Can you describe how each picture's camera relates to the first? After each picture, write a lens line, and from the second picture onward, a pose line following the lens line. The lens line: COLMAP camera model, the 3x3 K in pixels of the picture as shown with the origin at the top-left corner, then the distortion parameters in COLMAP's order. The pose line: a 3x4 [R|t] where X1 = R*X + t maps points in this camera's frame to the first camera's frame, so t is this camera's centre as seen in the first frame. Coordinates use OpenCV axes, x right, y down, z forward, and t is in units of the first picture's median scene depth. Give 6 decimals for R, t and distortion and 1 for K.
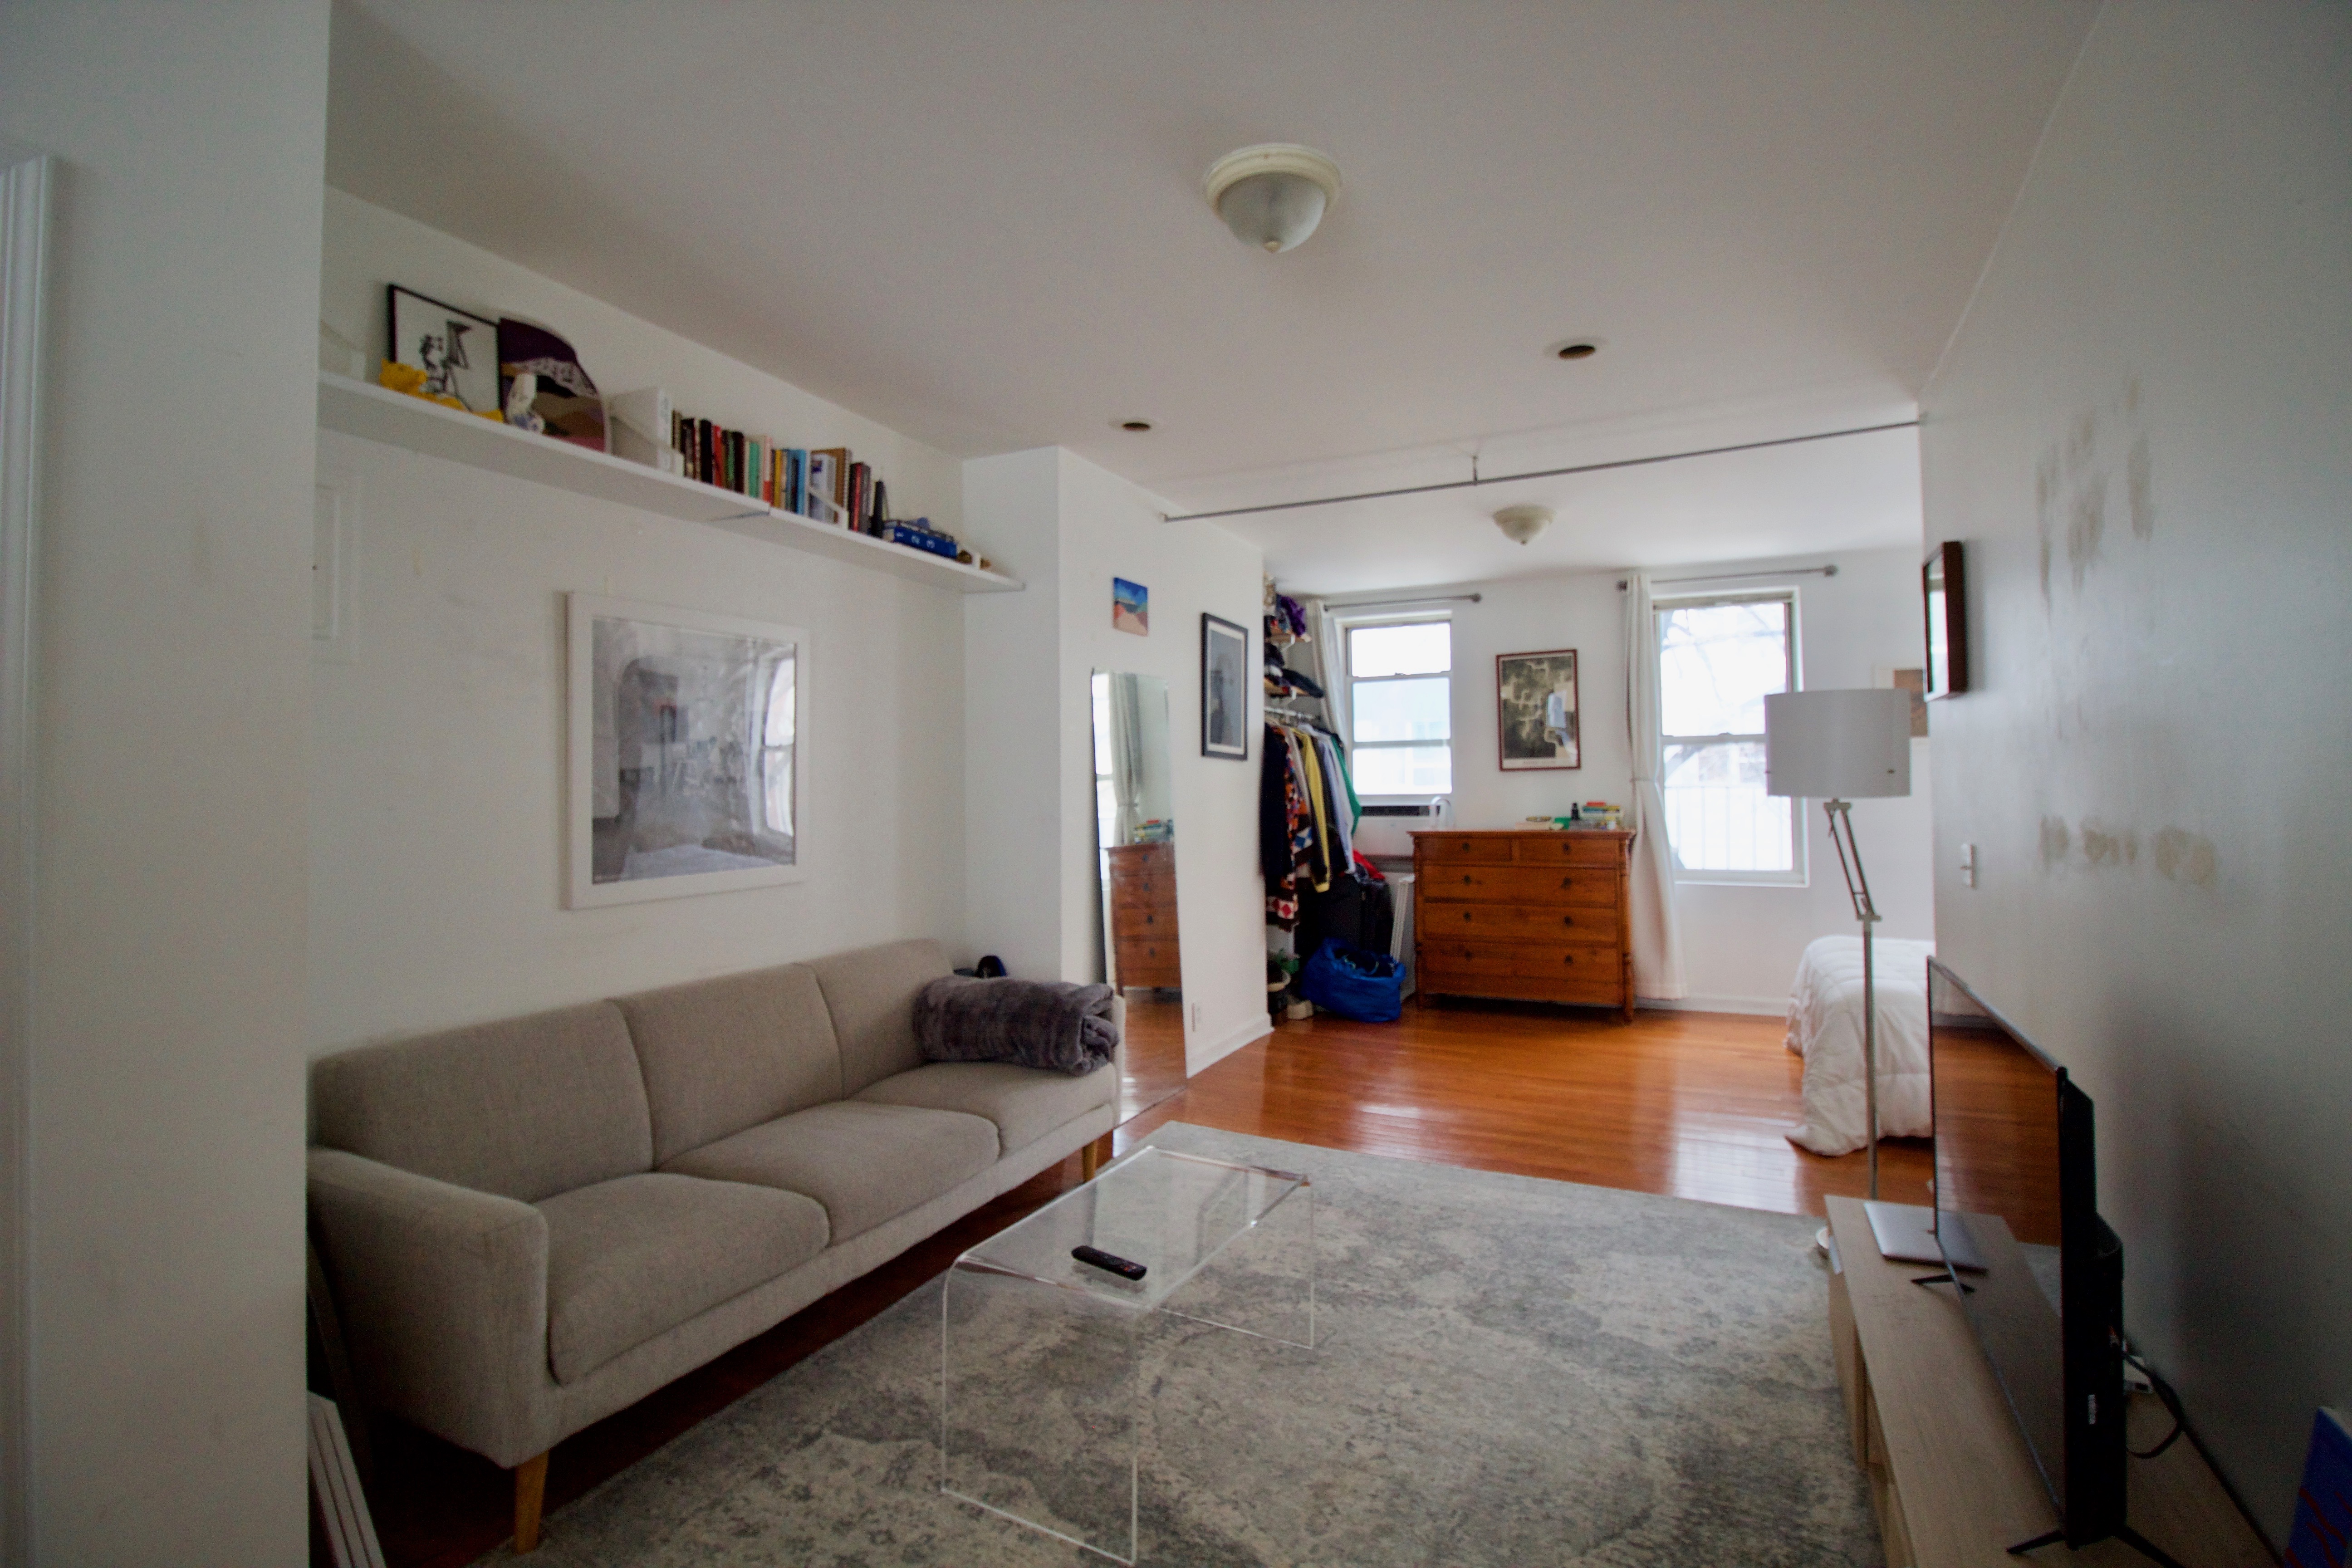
lens RADIAL K [[1092.0, 0, 1181.6], [0, 1092.0, 760.1], [0, 0, 1]] dist [0.001908, -0.014889]
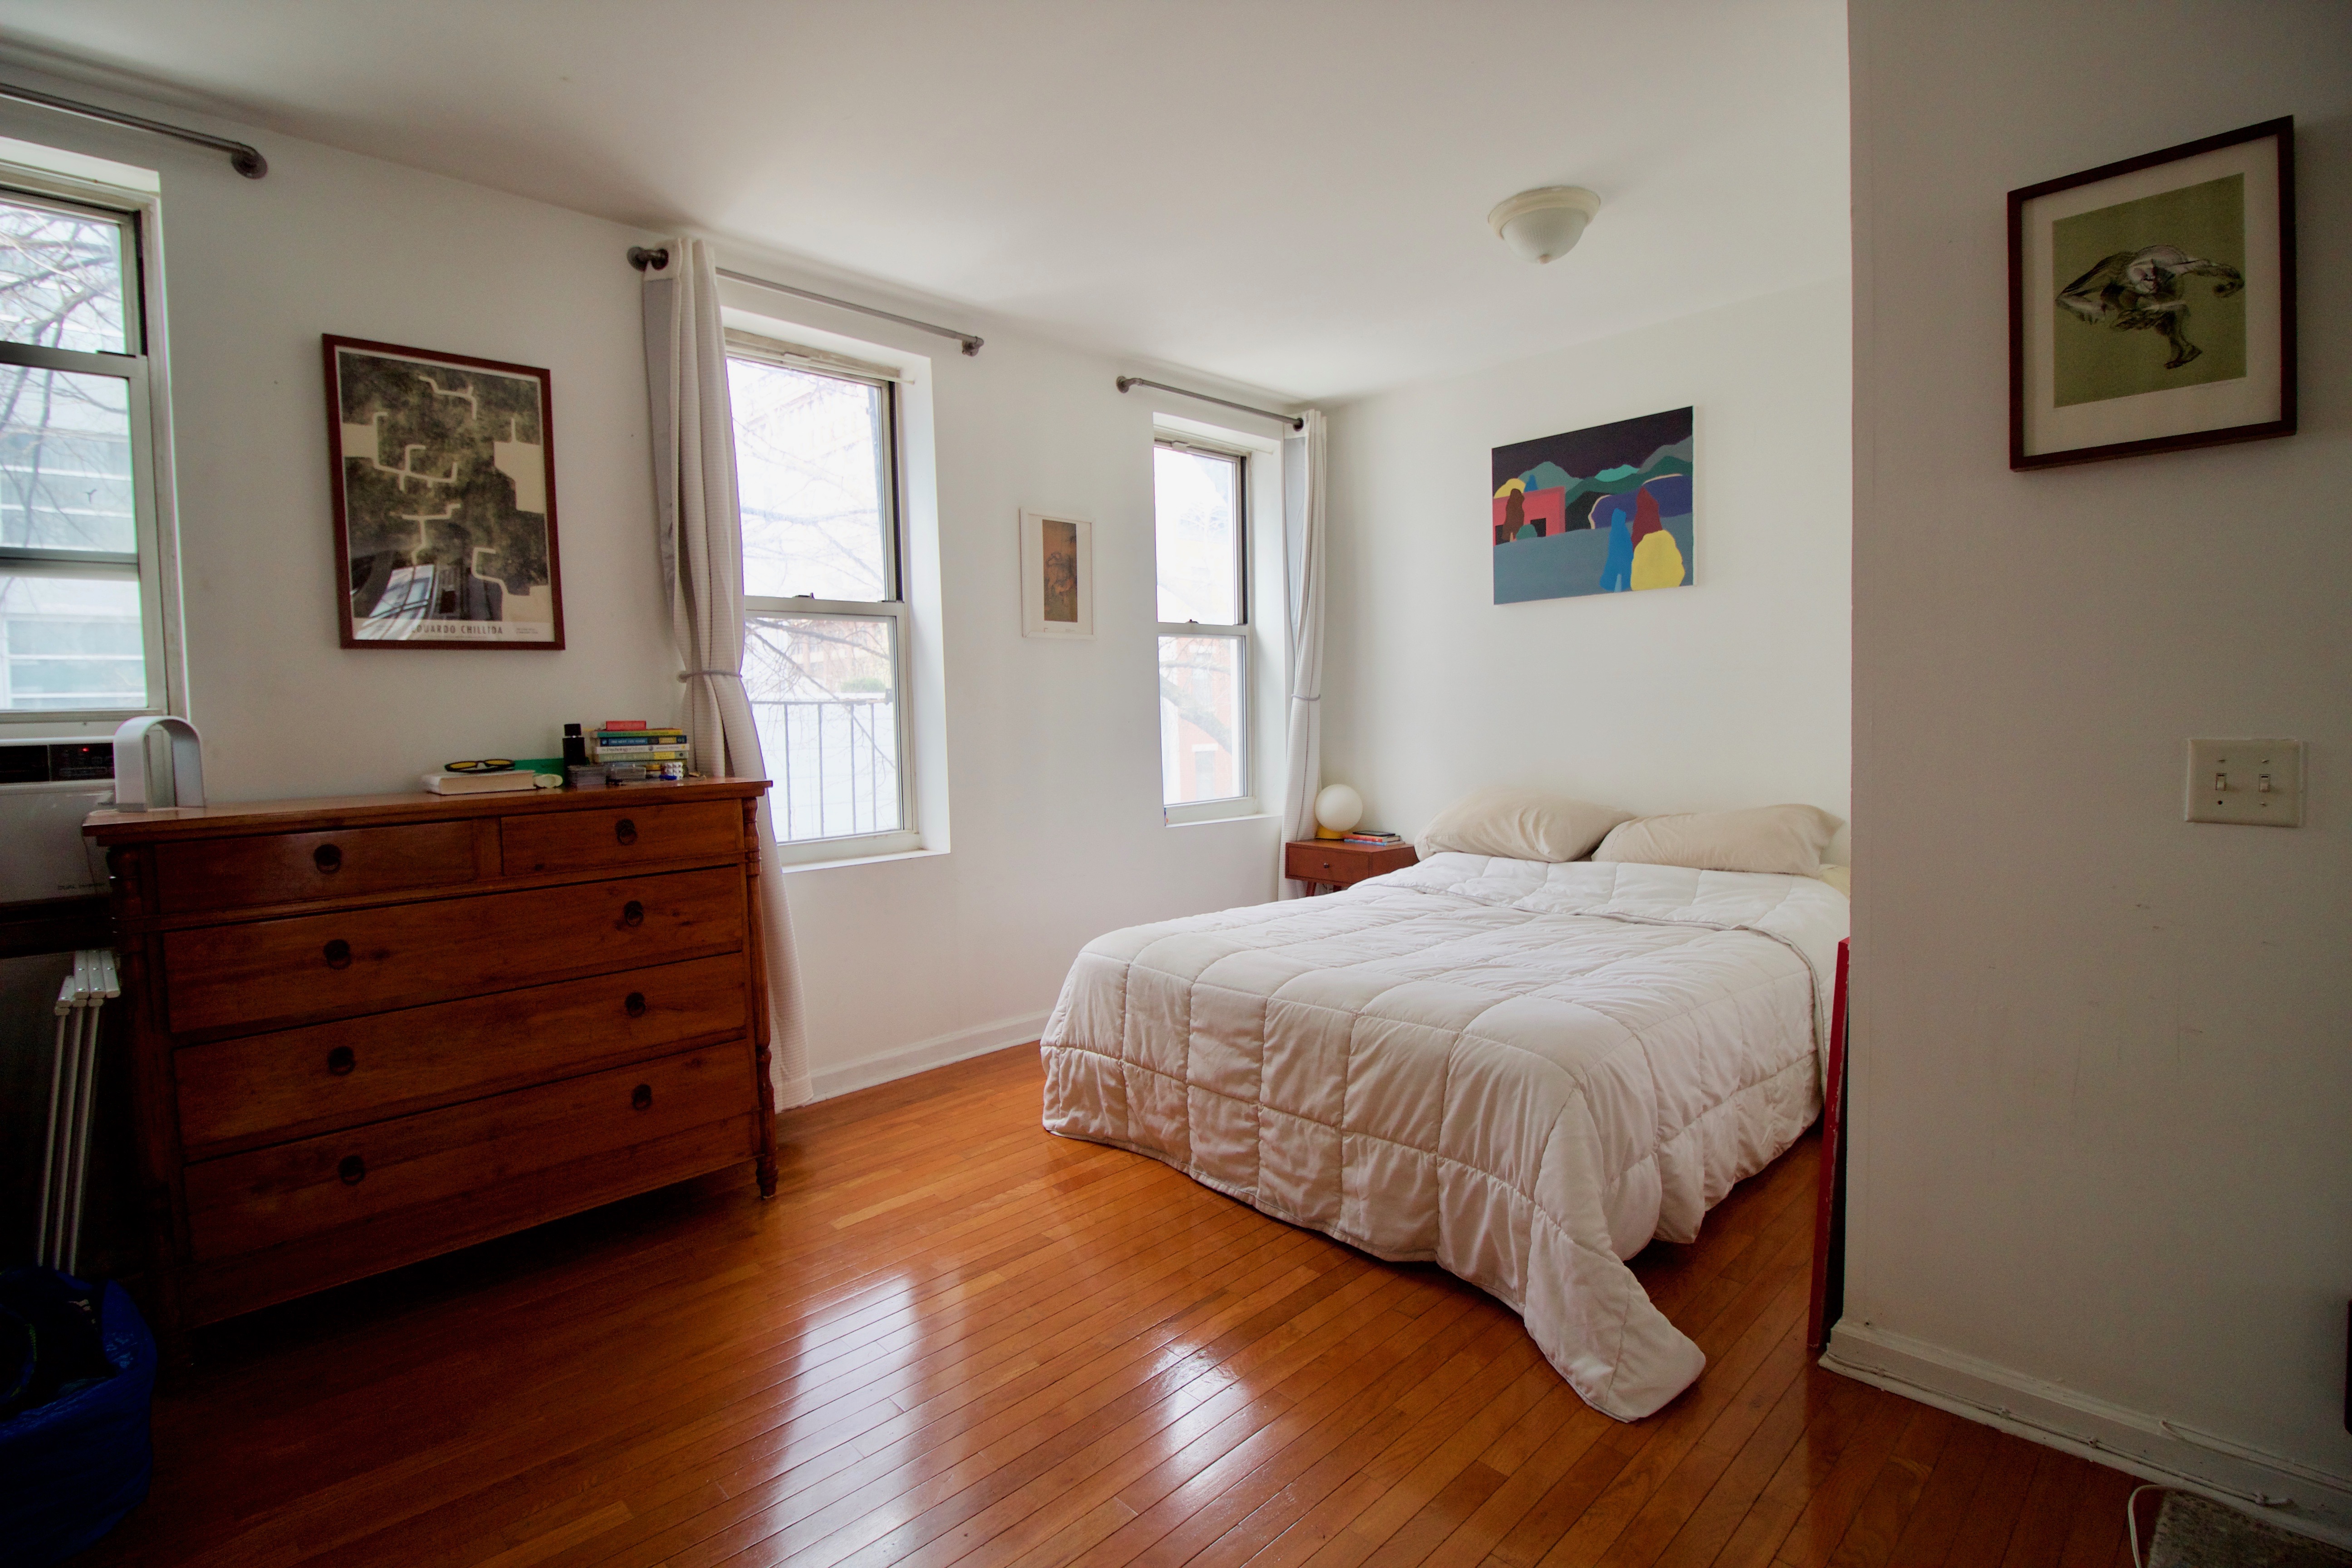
lens RADIAL K [[1093.5, 0, 1178.2], [0, 1093.5, 761.8], [0, 0, 1]] dist [0.002543, -0.014550]
pose [[0.344422, -0.043034, 0.937828, 0.036731], [-0.005176, 0.998847, 0.047734, 0.032777], [-0.938801, -0.021295, 0.343802, 0.642013]]
